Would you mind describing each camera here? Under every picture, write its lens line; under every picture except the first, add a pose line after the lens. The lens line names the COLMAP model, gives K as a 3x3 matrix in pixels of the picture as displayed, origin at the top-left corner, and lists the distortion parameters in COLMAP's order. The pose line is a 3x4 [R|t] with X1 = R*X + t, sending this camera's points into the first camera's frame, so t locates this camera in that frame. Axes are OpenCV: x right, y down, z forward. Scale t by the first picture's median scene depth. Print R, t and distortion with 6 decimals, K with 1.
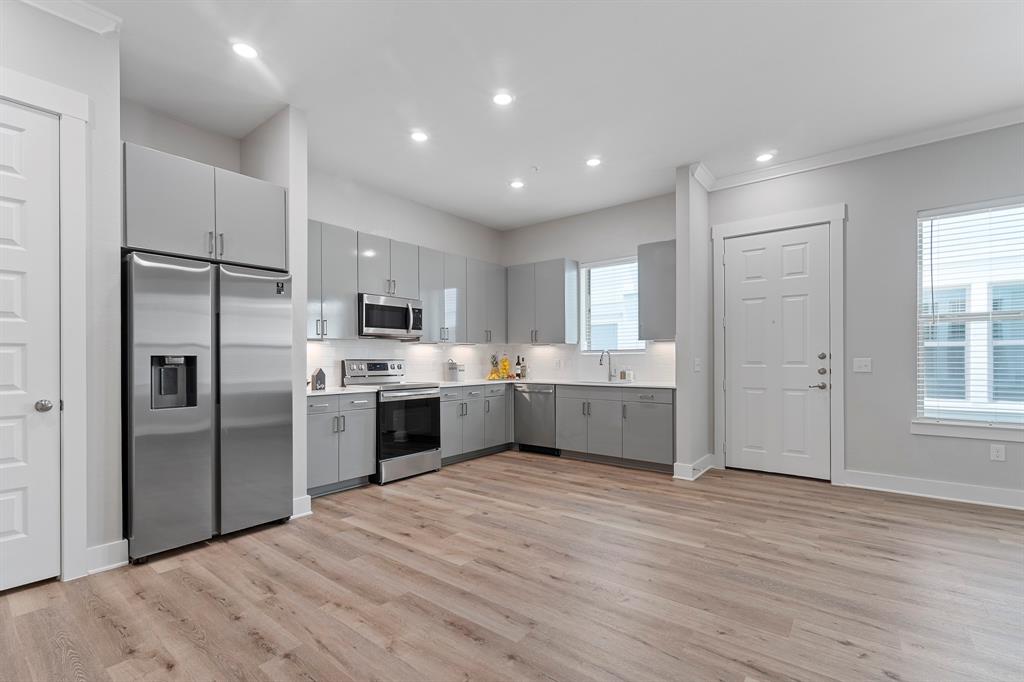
lens RADIAL K [[458.5, 0, 505.5], [0, 458.5, 365.6], [0, 0, 1]] dist [-0.000776, -0.000126]
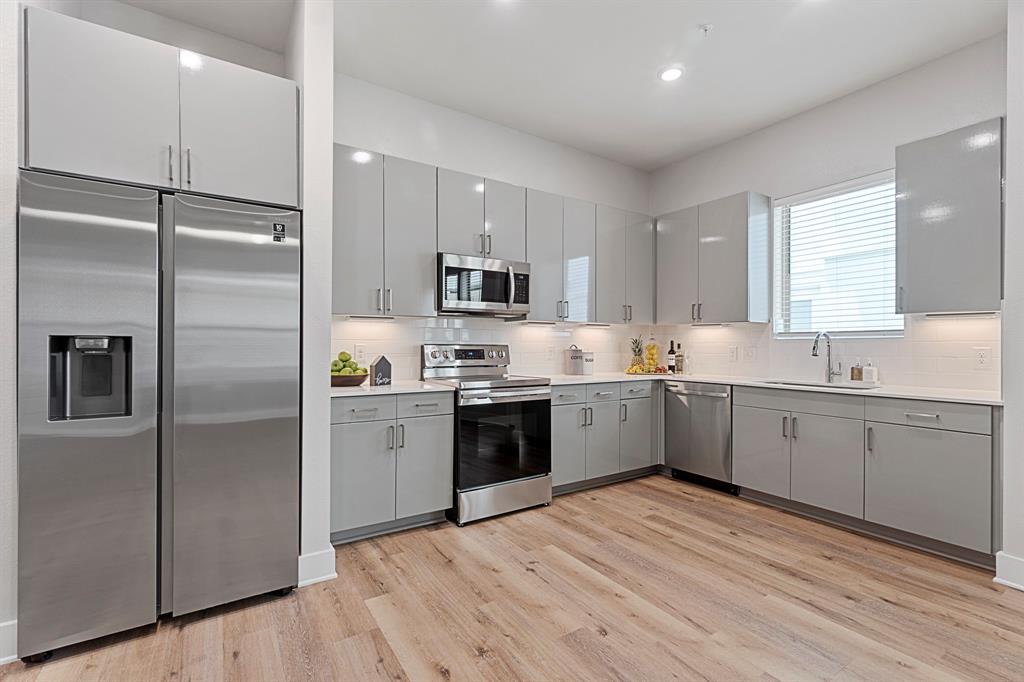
lens RADIAL K [[450.8, 0, 507.7], [0, 450.8, 347.3], [0, 0, 1]] dist [-0.002597, 0.000702]
pose [[0.948364, 0.007704, -0.317089, 0.011520], [-0.010839, 0.999908, -0.008125, -0.004033], [0.316997, 0.011143, 0.948361, 0.362780]]
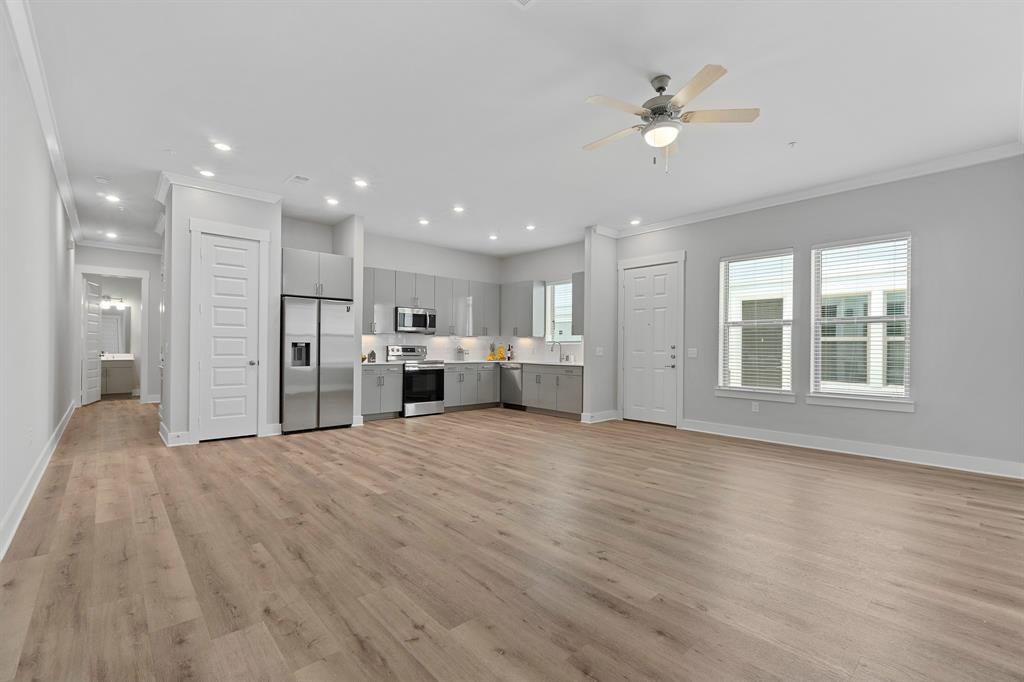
lens RADIAL K [[451.3, 0, 507.4], [0, 451.3, 355.3], [0, 0, 1]] dist [0.001781, 0.000194]
pose [[0.985868, 0.016026, -0.166757, 0.378316], [-0.015338, 0.999868, 0.005416, 0.007971], [0.166822, -0.002782, 0.985983, -0.596742]]
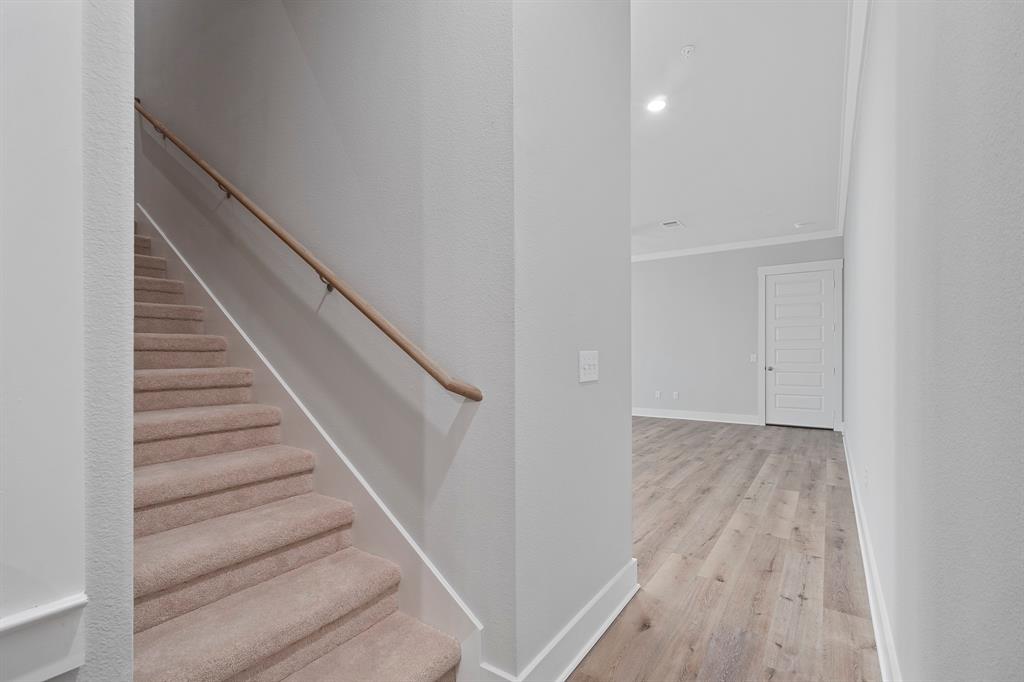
lens RADIAL K [[462.3, 0, 512.4], [0, 462.3, 368.9], [0, 0, 1]] dist [0.003653, 0.000780]
pose [[-0.077129, -0.025038, 0.996707, -1.147615], [0.013127, 0.999572, 0.026126, 0.000766], [-0.996935, 0.015099, -0.076768, 0.558351]]
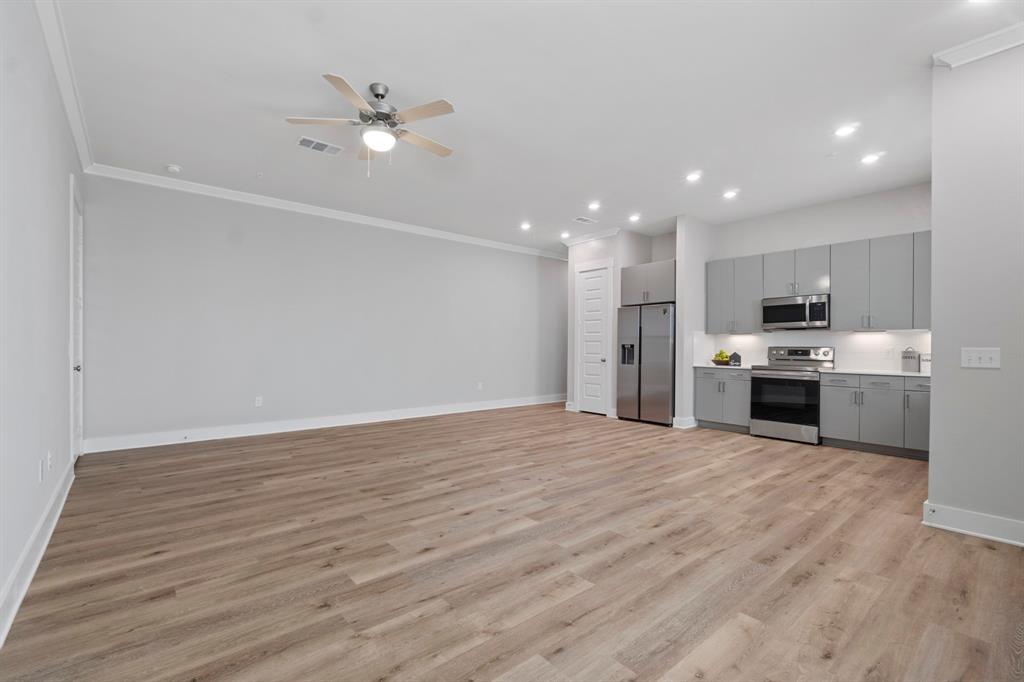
lens RADIAL K [[448.5, 0, 508.0], [0, 448.5, 340.9], [0, 0, 1]] dist [-0.000129, 0.000040]
pose [[-0.193624, -0.004589, -0.981065, 1.195654], [-0.018057, 0.999836, -0.001113, -0.015553], [0.980910, 0.017499, -0.193676, 0.505872]]
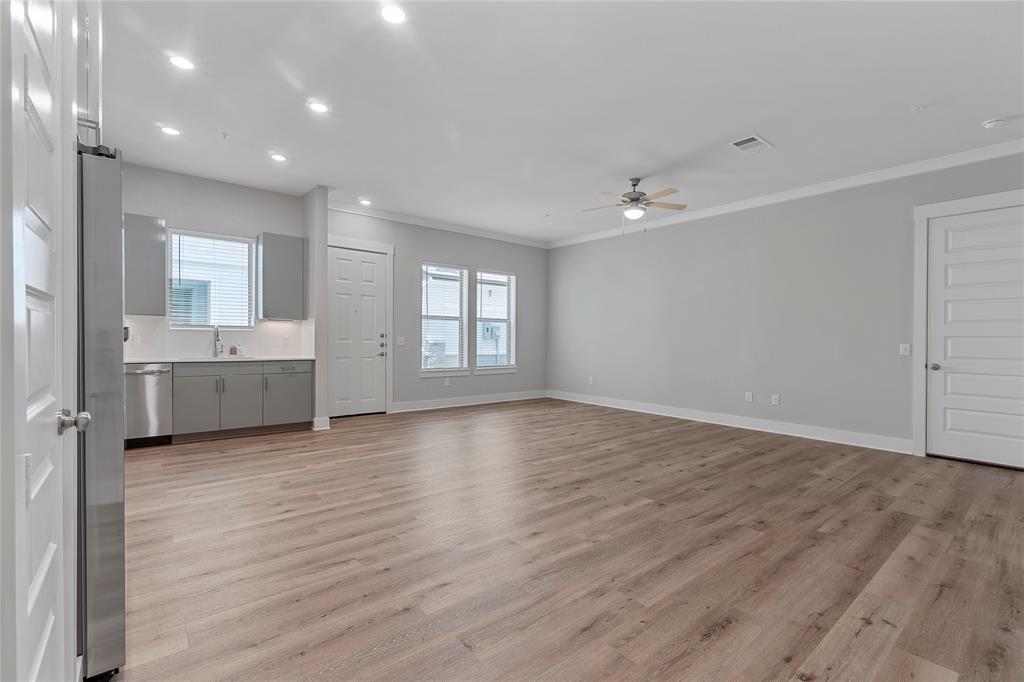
lens RADIAL K [[450.8, 0, 507.7], [0, 450.8, 347.3], [0, 0, 1]] dist [-0.002597, 0.000702]
pose [[0.208279, -0.011863, 0.977998, -0.741255], [-0.001434, 0.999922, 0.012435, -0.000011], [-0.978068, -0.003993, 0.208245, 0.229213]]
